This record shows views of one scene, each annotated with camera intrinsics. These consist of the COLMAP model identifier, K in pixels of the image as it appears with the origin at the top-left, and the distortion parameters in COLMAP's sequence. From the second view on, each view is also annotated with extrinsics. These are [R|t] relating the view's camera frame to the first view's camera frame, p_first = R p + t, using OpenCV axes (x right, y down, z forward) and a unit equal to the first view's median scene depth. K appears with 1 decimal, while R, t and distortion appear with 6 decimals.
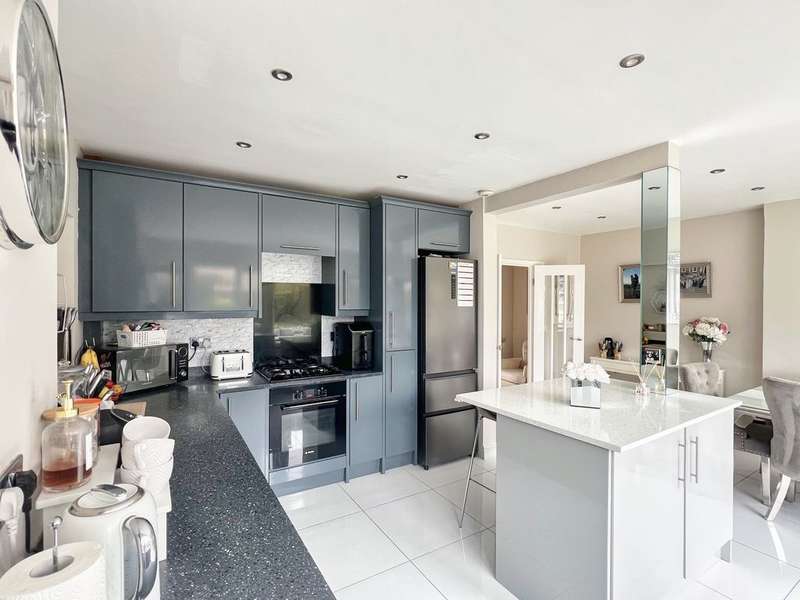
lens RADIAL K [[387.0, 0, 398.3], [0, 387.0, 302.4], [0, 0, 1]] dist [-0.002728, 0.000642]
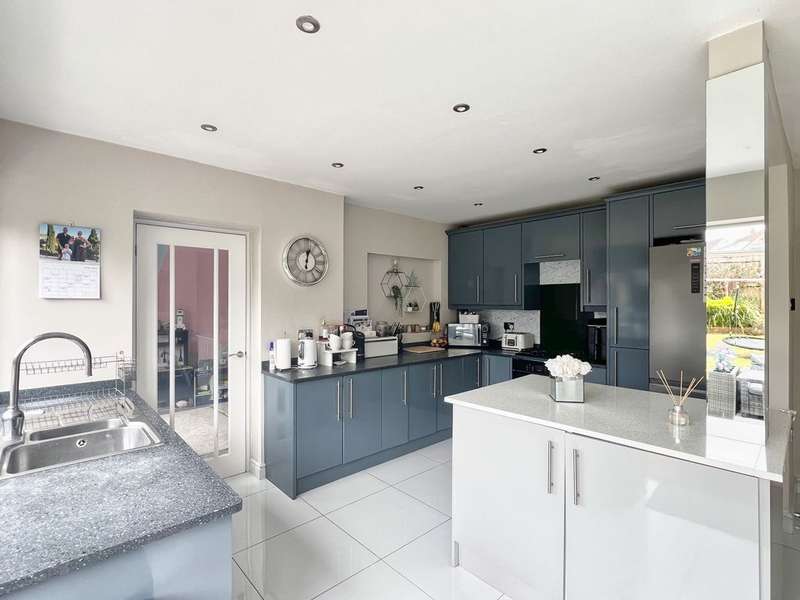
lens RADIAL K [[387.0, 0, 398.2], [0, 387.0, 300.1], [0, 0, 1]] dist [-0.002728, 0.000642]
pose [[0.188719, -0.006928, -0.982007, 0.835684], [-0.001284, 0.999973, -0.007301, 0.012387], [0.982030, 0.002638, 0.188705, 0.250507]]
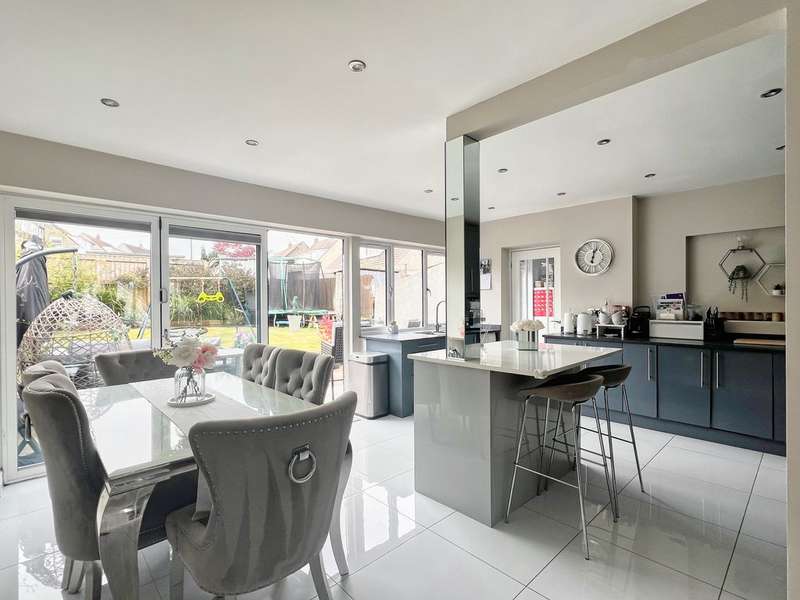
lens RADIAL K [[387.0, 0, 398.1], [0, 387.0, 301.7], [0, 0, 1]] dist [-0.002728, 0.000642]
pose [[-0.980782, 0.005544, -0.195029, 0.744362], [0.004715, 0.999978, 0.004715, 0.050689], [0.195051, 0.003705, -0.980786, 1.412975]]
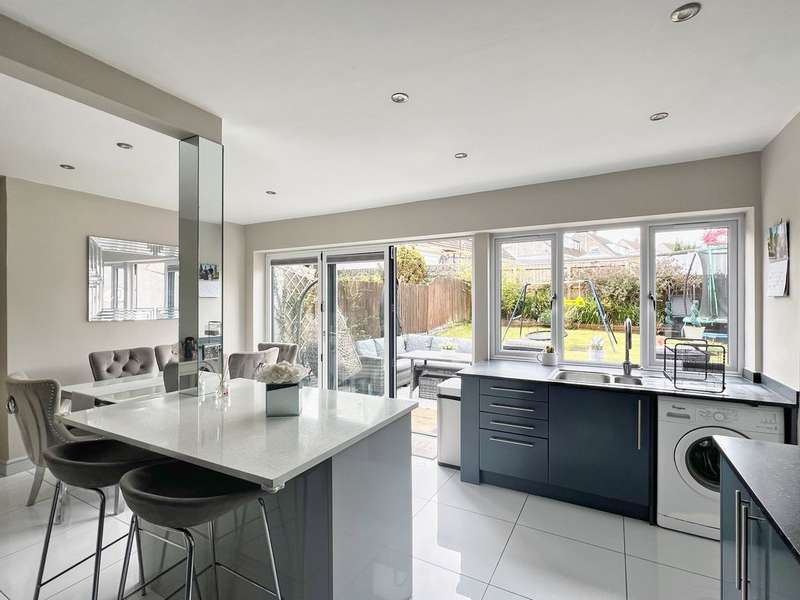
lens RADIAL K [[387.0, 0, 399.5], [0, 387.0, 301.2], [0, 0, 1]] dist [-0.002728, 0.000642]
pose [[-0.491181, 0.000116, 0.871058, -0.229417], [0.004017, 0.999990, 0.002132, 0.011007], [-0.871048, 0.004547, -0.491176, 0.749416]]
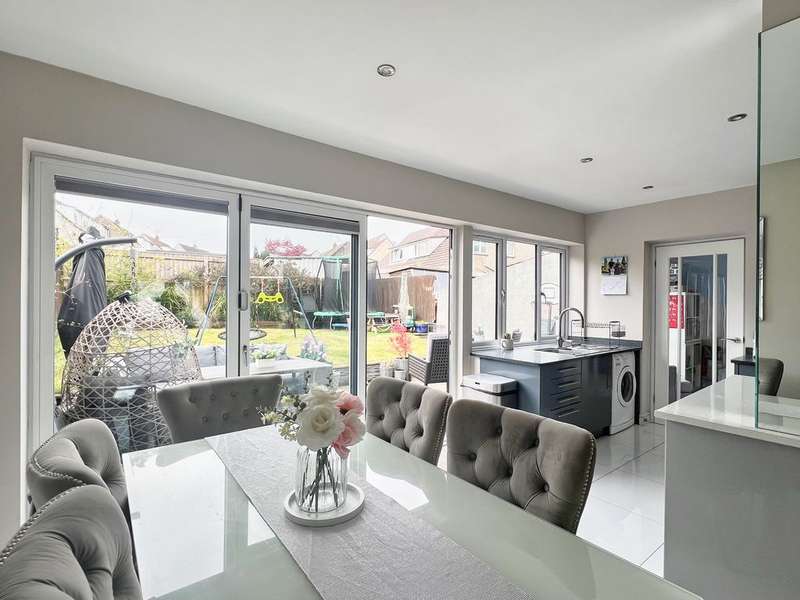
lens RADIAL K [[387.0, 0, 396.9], [0, 387.0, 302.4], [0, 0, 1]] dist [-0.002728, 0.000642]
pose [[-0.995567, -0.009589, -0.093570, 0.921303], [-0.010102, 0.999936, 0.005008, 0.033873], [0.093516, 0.005931, -0.995600, 1.076628]]
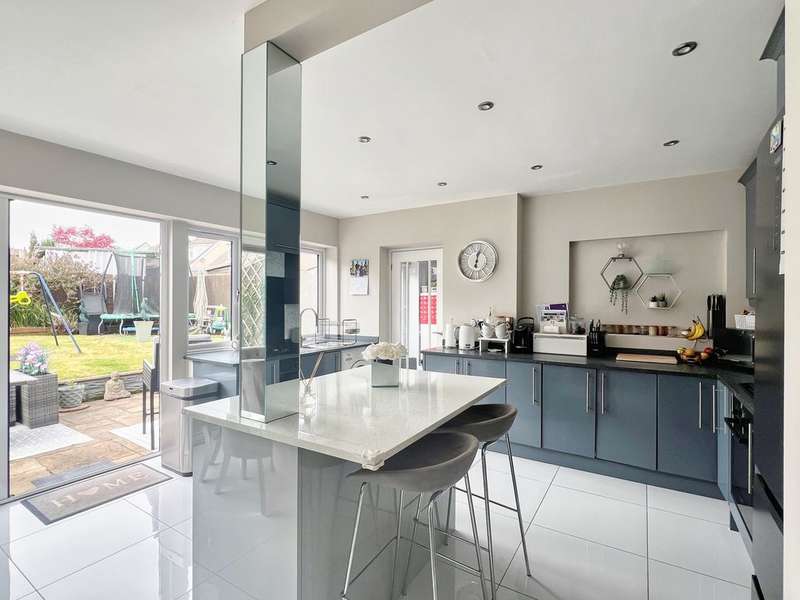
lens RADIAL K [[387.0, 0, 398.8], [0, 387.0, 301.3], [0, 0, 1]] dist [-0.002728, 0.000642]
pose [[-0.899921, -0.006122, -0.436010, 0.542954], [-0.006623, 0.999978, -0.000370, 0.030915], [0.436003, 0.002555, -0.899942, 1.183476]]
